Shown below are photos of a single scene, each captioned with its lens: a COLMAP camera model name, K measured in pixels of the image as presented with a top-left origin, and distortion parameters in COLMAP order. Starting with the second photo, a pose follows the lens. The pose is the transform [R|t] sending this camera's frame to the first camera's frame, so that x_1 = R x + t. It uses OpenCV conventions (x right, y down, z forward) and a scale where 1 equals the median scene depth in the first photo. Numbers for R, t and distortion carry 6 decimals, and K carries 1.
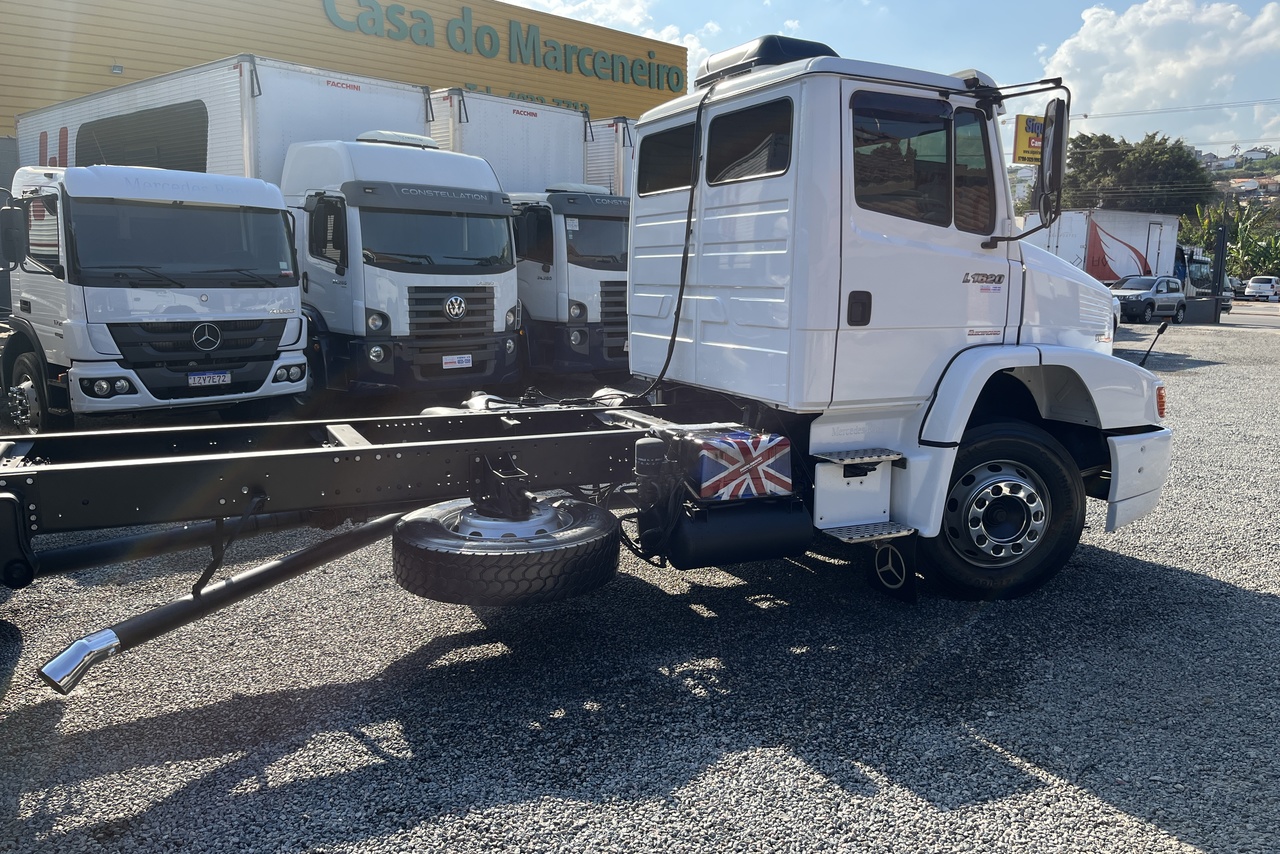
lens RADIAL K [[966.5, 0, 640.0], [0, 966.5, 427.0], [0, 0, 1]] dist [0.029852, -0.041156]
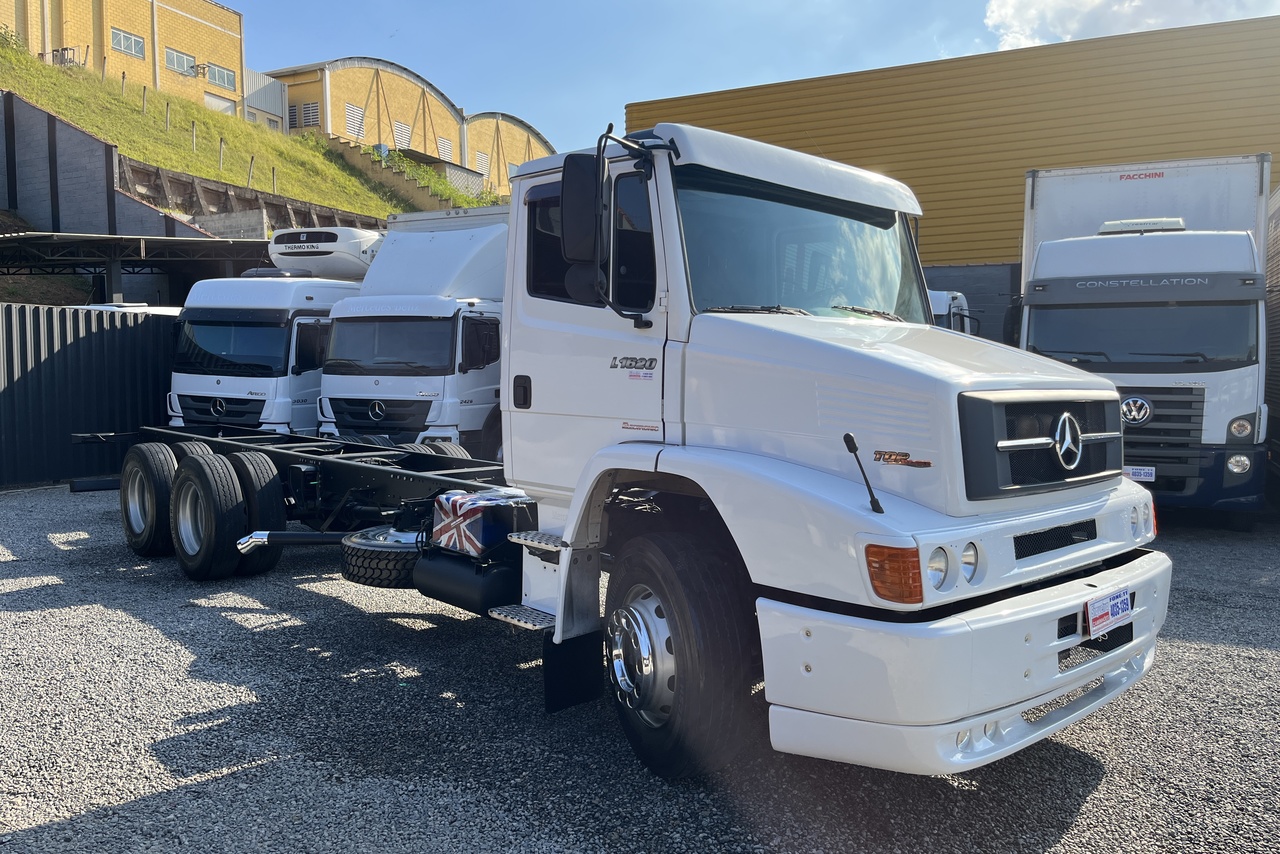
lens RADIAL K [[966.5, 0, 640.0], [0, 966.5, 427.0], [0, 0, 1]] dist [0.029852, -0.041156]
pose [[0.308482, 0.048645, -0.949986, 0.509400], [-0.153907, 0.988085, 0.000619, -0.043106], [0.938697, 0.146018, 0.312293, 0.325898]]
